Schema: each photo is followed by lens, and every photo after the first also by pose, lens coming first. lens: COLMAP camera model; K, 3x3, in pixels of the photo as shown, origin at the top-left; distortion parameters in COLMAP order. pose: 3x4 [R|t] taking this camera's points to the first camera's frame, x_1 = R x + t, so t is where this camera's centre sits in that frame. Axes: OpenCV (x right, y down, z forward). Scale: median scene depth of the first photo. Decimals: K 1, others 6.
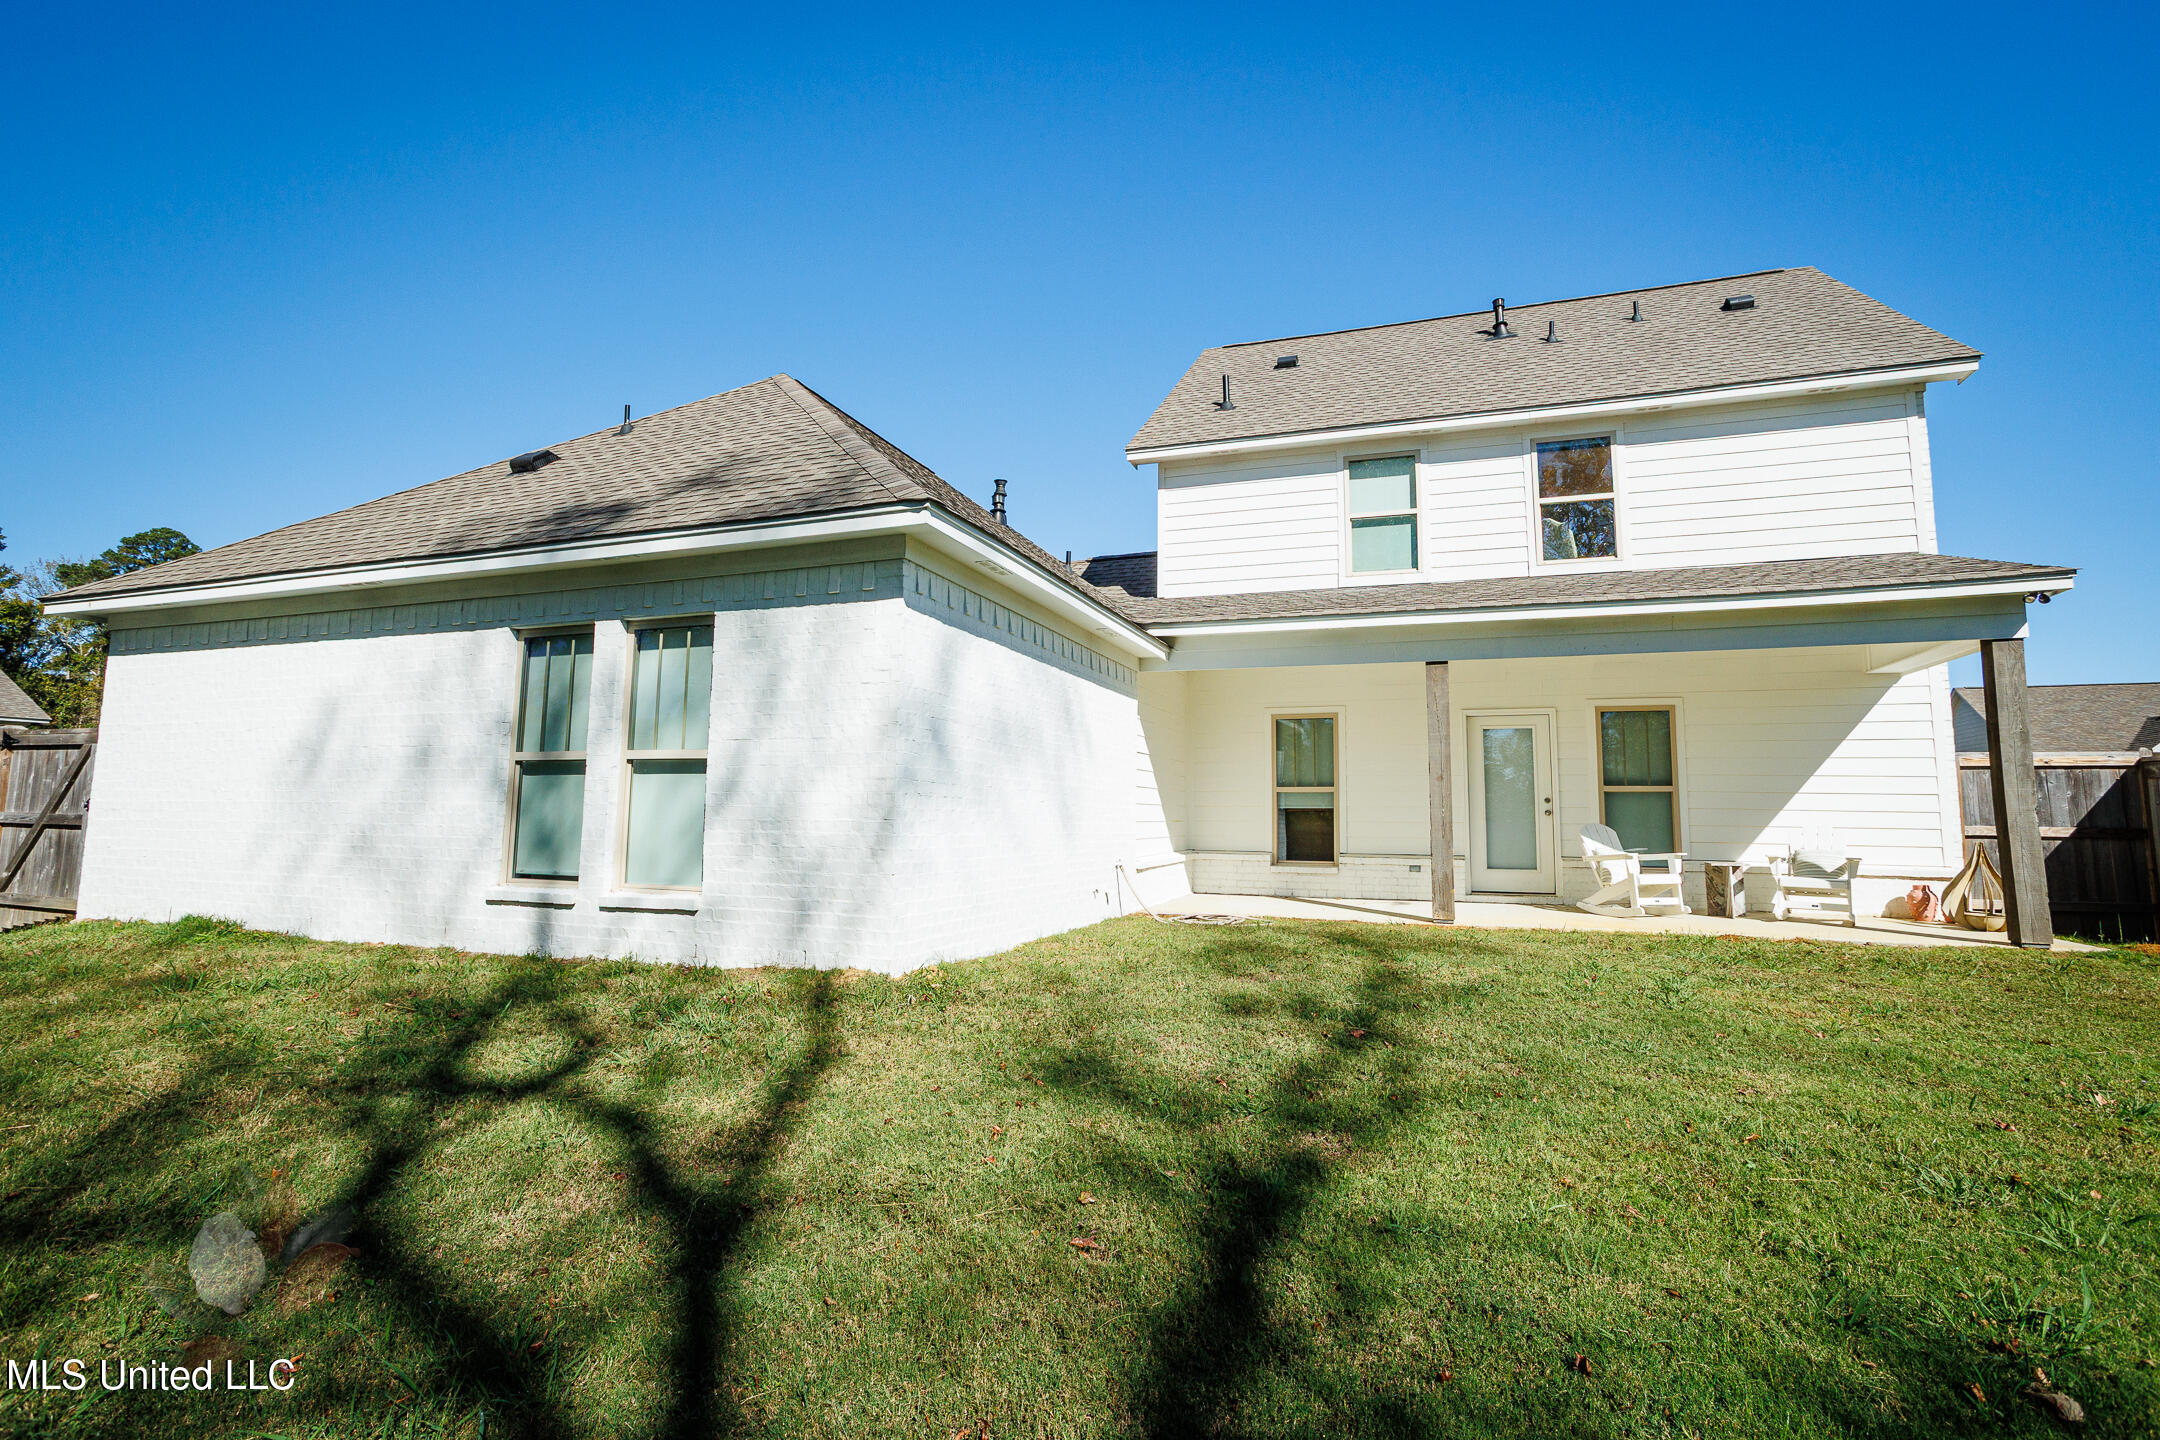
lens RADIAL K [[1023.8, 0, 1078.7], [0, 1023.8, 706.0], [0, 0, 1]] dist [-0.061313, 0.042343]
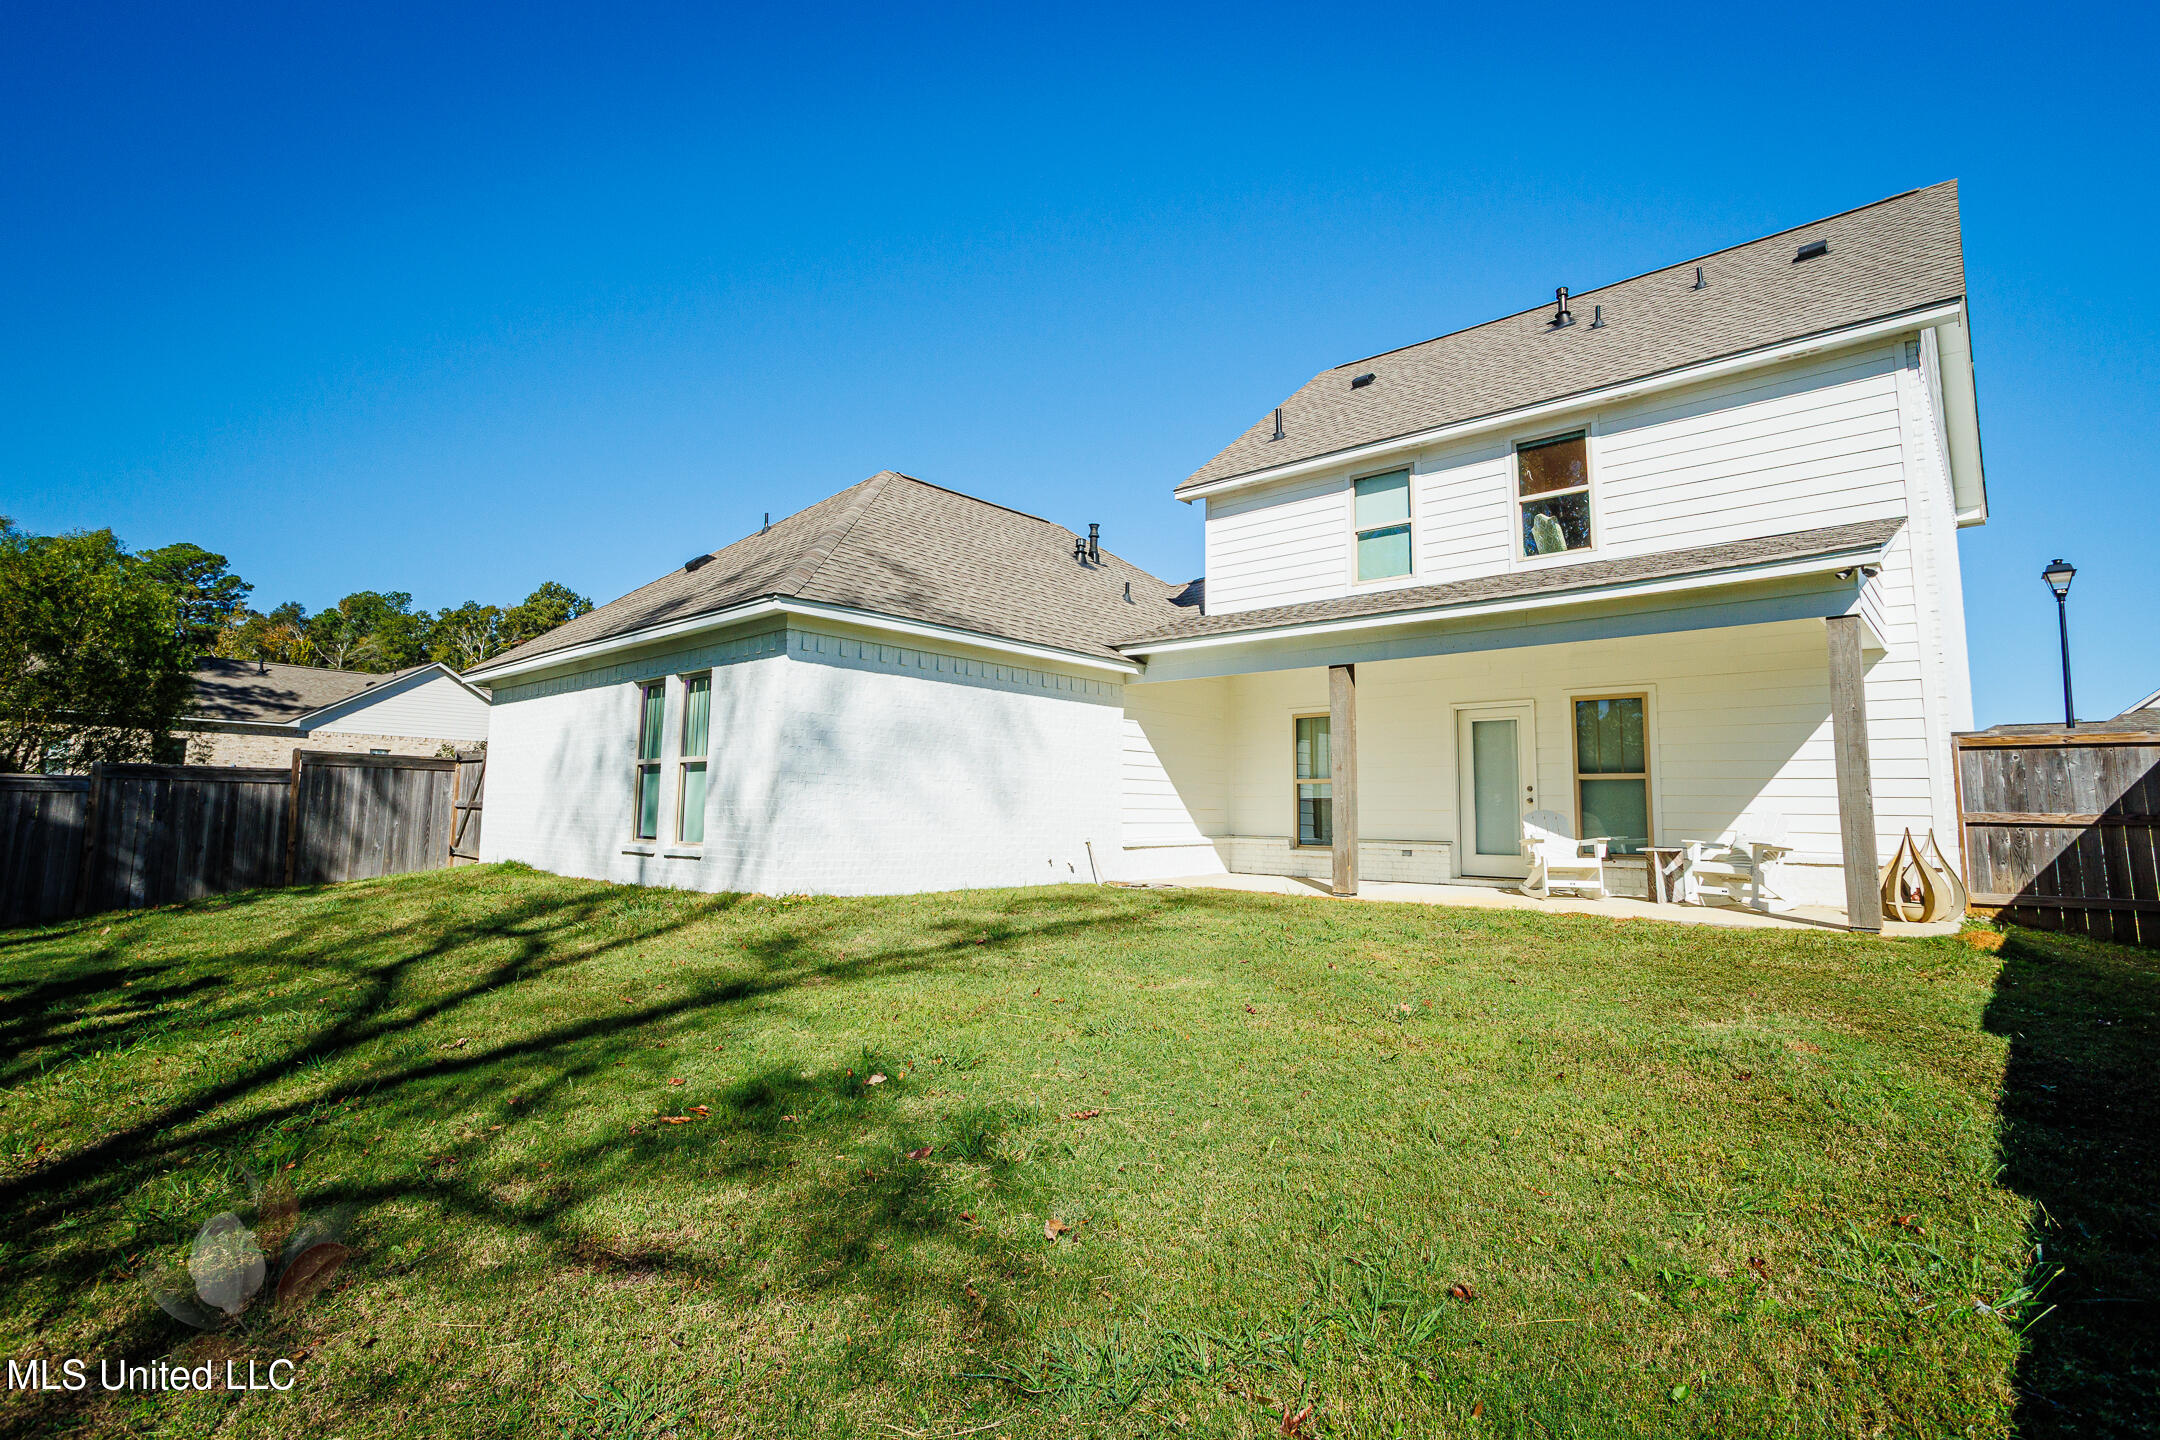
lens RADIAL K [[1023.8, 0, 1078.7], [0, 1023.8, 706.0], [0, 0, 1]] dist [-0.061313, 0.042343]
pose [[0.923068, -0.037995, -0.382756, 0.438905], [0.037143, 0.999264, -0.009619, 0.001642], [0.382840, -0.005337, 0.923799, -0.134327]]
